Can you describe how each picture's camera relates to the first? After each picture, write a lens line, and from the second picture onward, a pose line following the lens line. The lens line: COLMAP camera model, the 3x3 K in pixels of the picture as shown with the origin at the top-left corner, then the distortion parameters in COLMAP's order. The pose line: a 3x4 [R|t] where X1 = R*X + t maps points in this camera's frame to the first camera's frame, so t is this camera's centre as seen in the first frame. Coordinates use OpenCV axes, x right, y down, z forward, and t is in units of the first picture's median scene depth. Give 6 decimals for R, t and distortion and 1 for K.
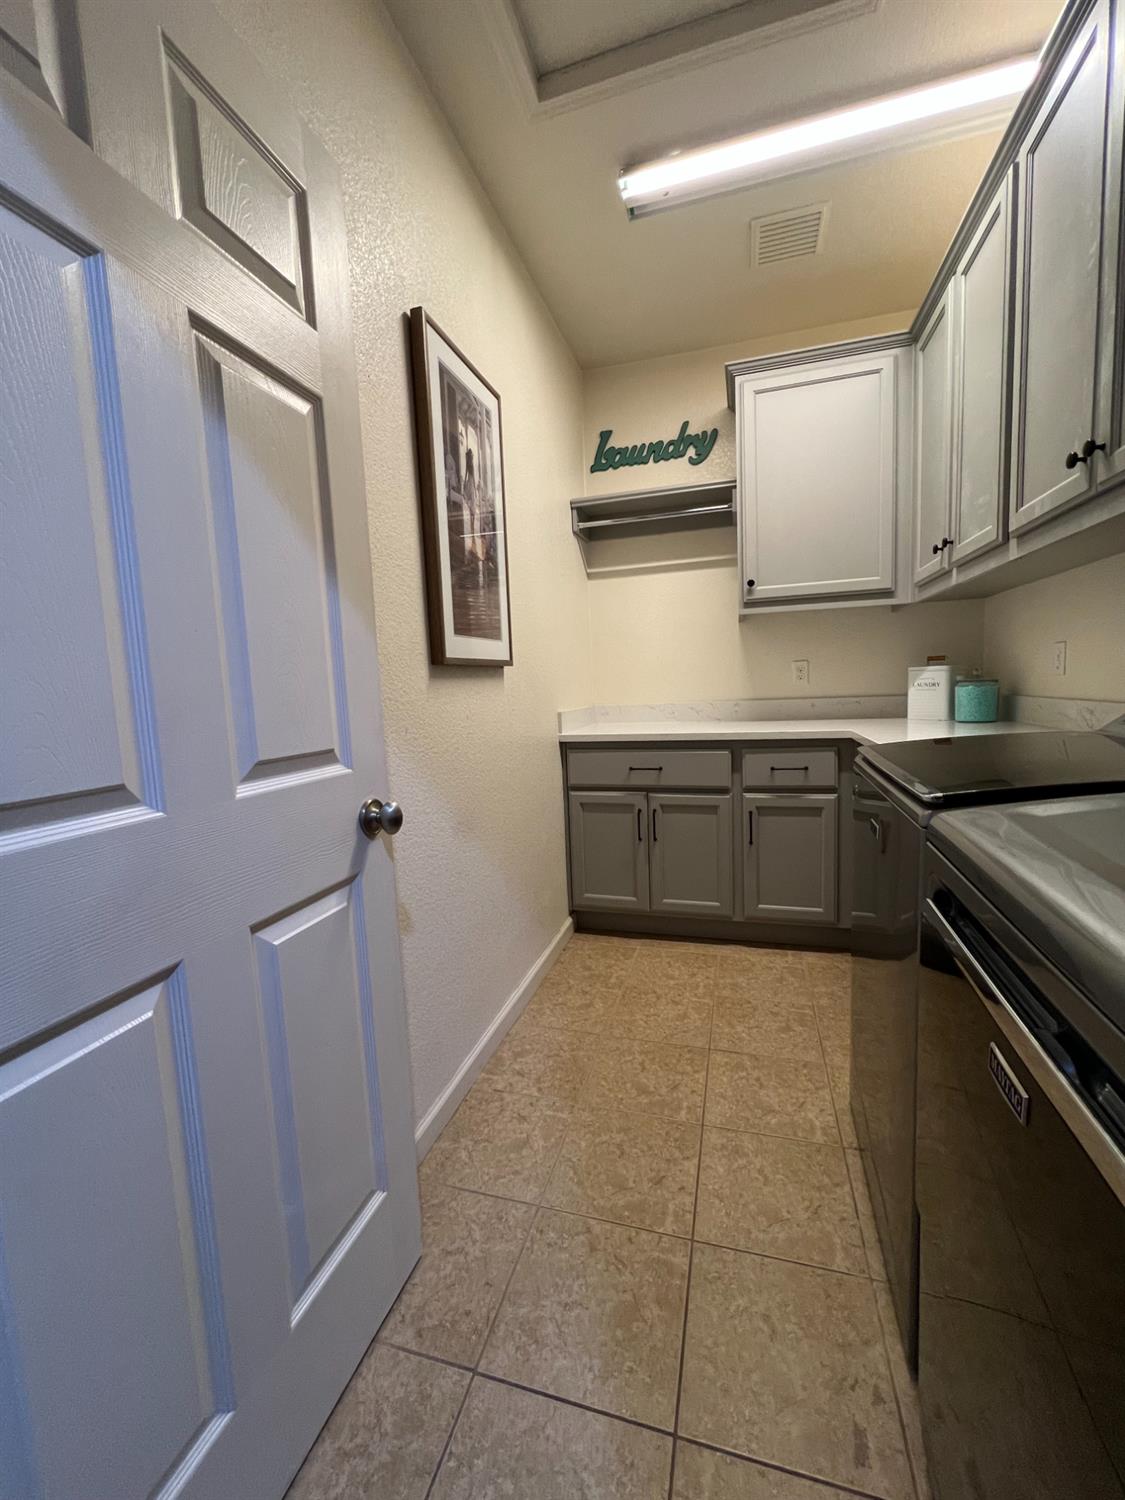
lens RADIAL K [[608.5, 0, 562.1], [0, 608.5, 746.3], [0, 0, 1]] dist [-0.001008, 0.000362]
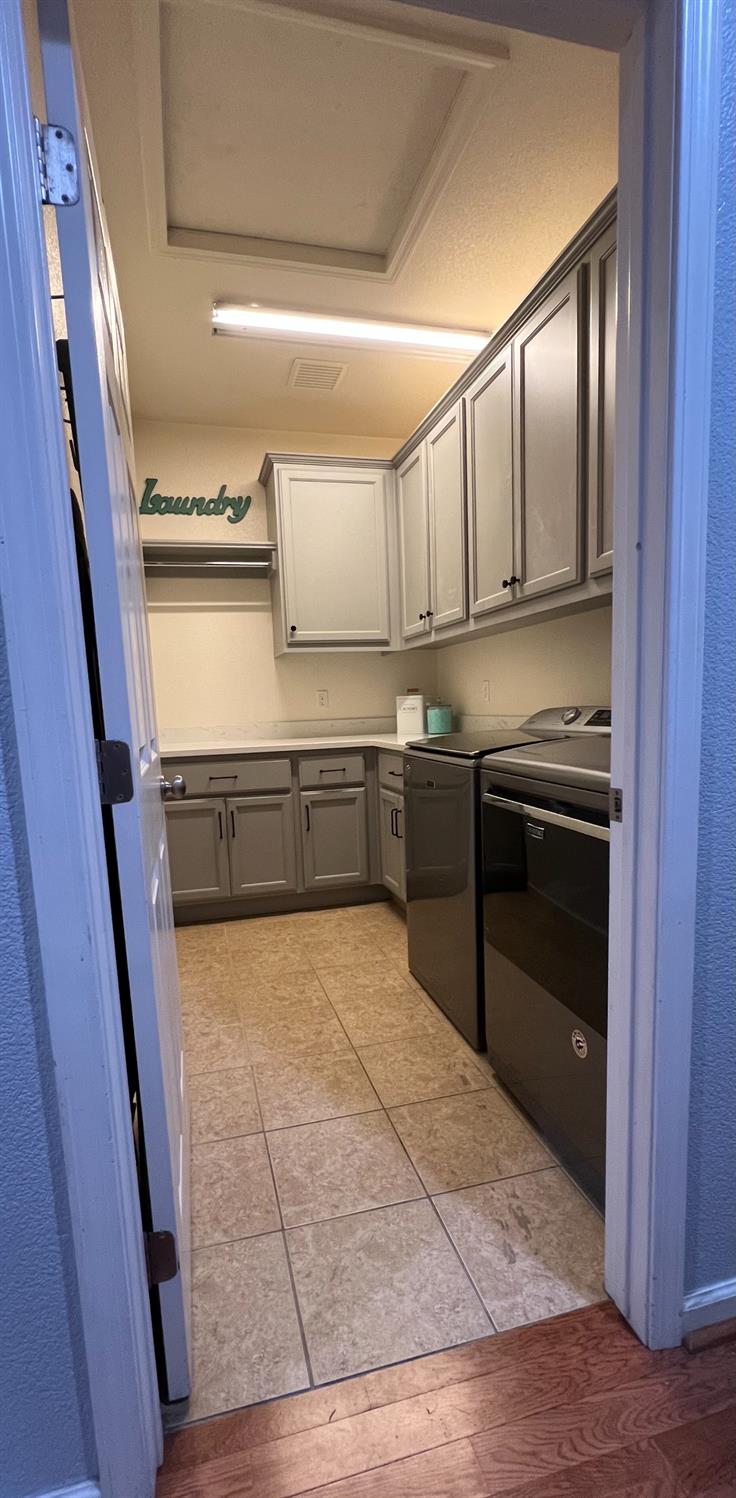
lens RADIAL K [[648.2, 0, 350.6], [0, 648.2, 790.0], [0, 0, 1]] dist [-0.000091, -0.000199]
pose [[0.857339, -0.058893, 0.511372, -0.311143], [0.055577, 0.998217, 0.021784, 0.048685], [-0.511743, 0.009744, 0.859084, -0.233201]]
